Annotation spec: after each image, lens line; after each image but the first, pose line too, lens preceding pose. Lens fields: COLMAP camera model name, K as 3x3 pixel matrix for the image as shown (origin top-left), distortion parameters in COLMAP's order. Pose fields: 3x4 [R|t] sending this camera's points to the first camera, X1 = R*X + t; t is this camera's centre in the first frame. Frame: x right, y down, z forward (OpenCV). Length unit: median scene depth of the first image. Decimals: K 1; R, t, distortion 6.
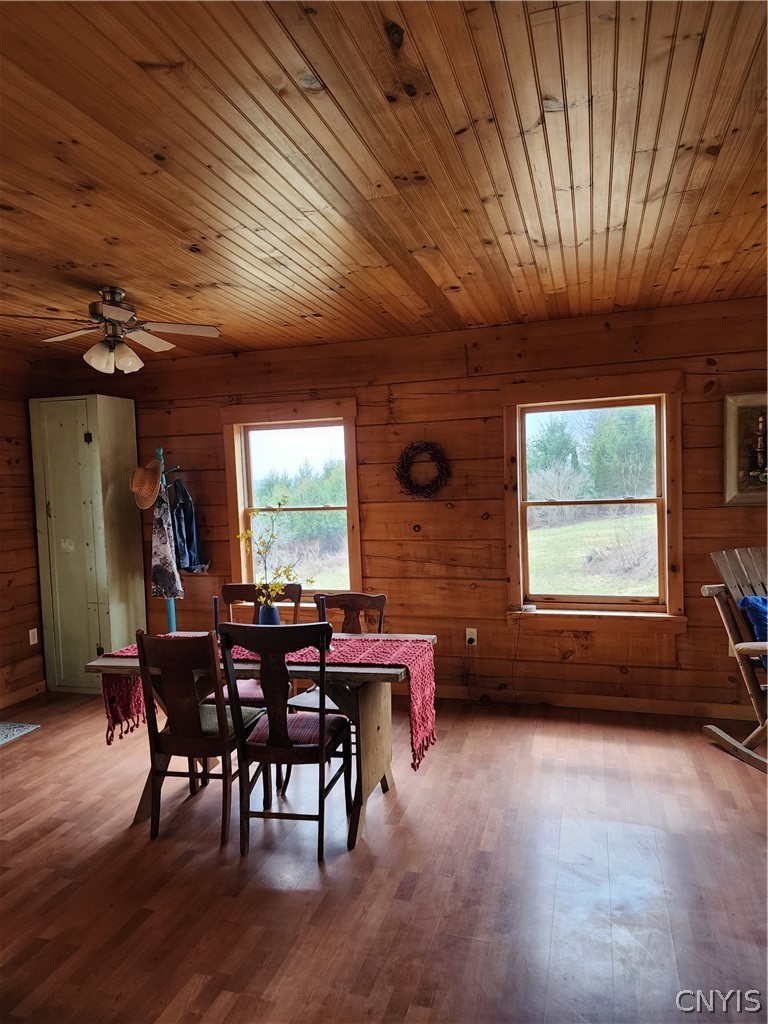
lens RADIAL K [[683.1, 0, 373.8], [0, 683.1, 520.9], [0, 0, 1]] dist [0.036841, -0.006453]
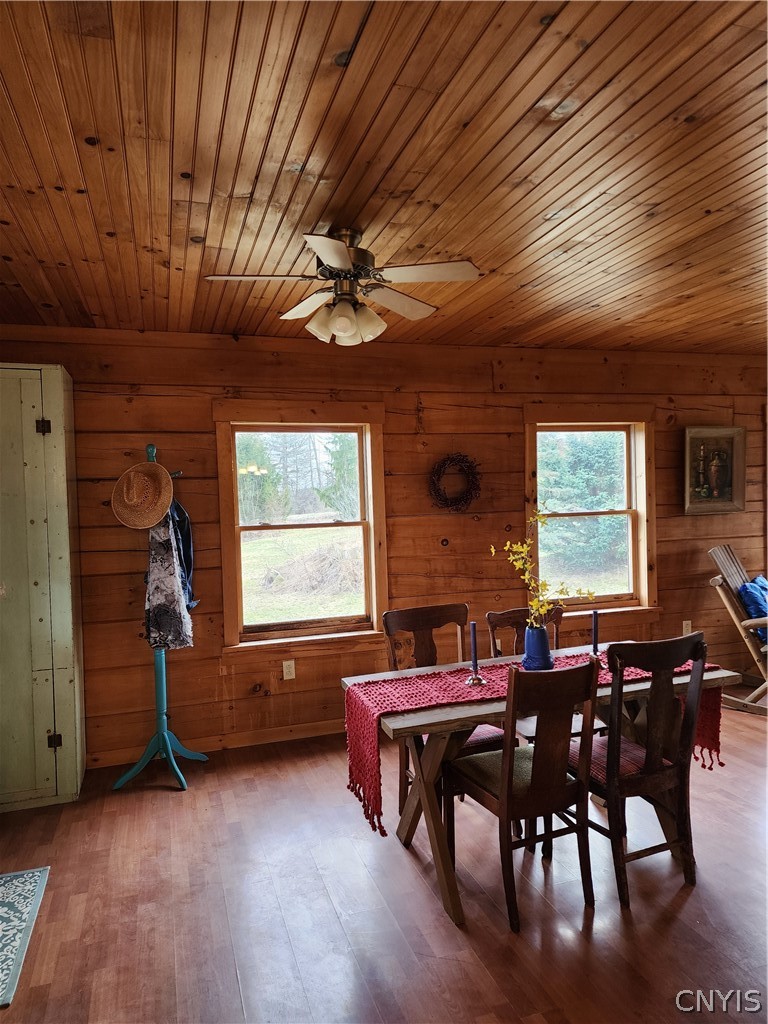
lens RADIAL K [[683.1, 0, 380.1], [0, 683.1, 516.0], [0, 0, 1]] dist [0.036841, -0.006453]
pose [[0.810432, -0.009848, 0.585750, -0.584157], [0.032524, 0.999073, -0.028203, -0.002324], [-0.584930, 0.041907, 0.810001, 0.269361]]
